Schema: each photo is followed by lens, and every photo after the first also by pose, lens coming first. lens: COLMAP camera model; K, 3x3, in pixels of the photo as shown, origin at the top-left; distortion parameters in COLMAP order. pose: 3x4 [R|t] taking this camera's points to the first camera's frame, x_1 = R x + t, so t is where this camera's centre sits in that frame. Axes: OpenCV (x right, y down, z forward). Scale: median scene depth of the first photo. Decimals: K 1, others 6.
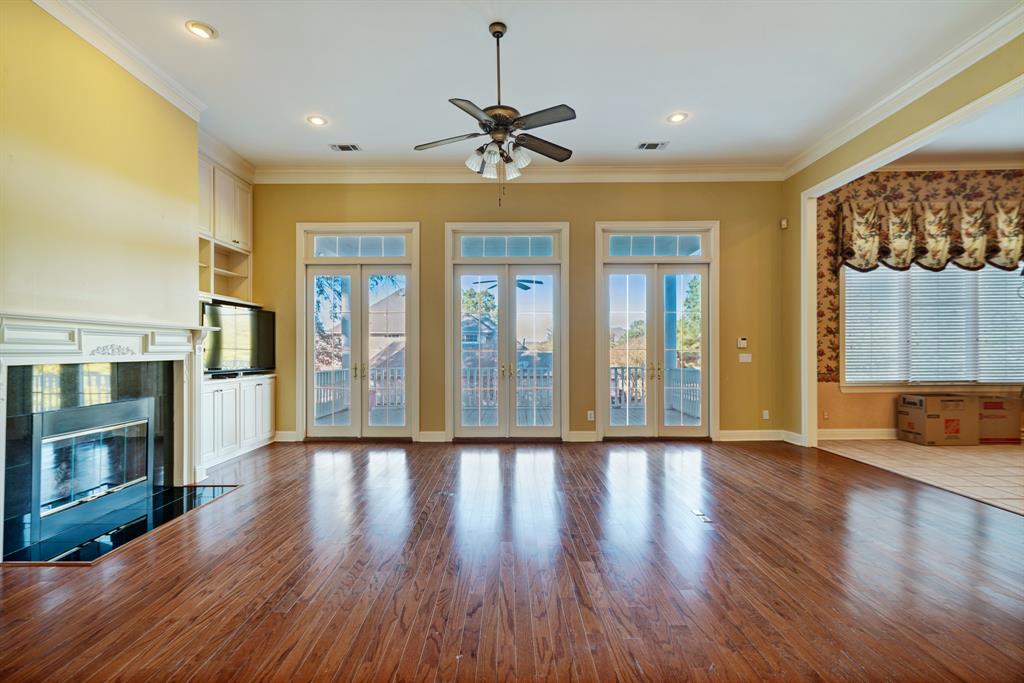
lens RADIAL K [[470.5, 0, 509.8], [0, 470.5, 347.0], [0, 0, 1]] dist [0.017982, 0.001084]
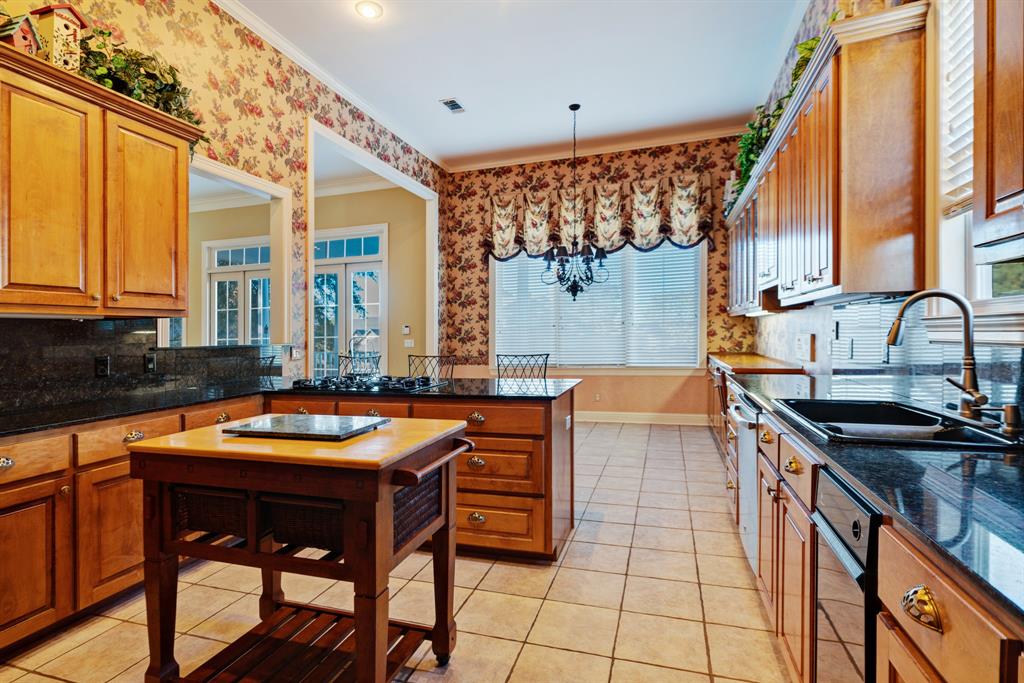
lens RADIAL K [[473.9, 0, 514.5], [0, 473.9, 339.7], [0, 0, 1]] dist [0.004927, 0.000004]
pose [[0.954787, -0.009323, -0.297145, 1.055553], [0.016488, 0.999630, 0.021616, -0.005483], [0.296834, -0.025538, 0.954588, -0.006185]]
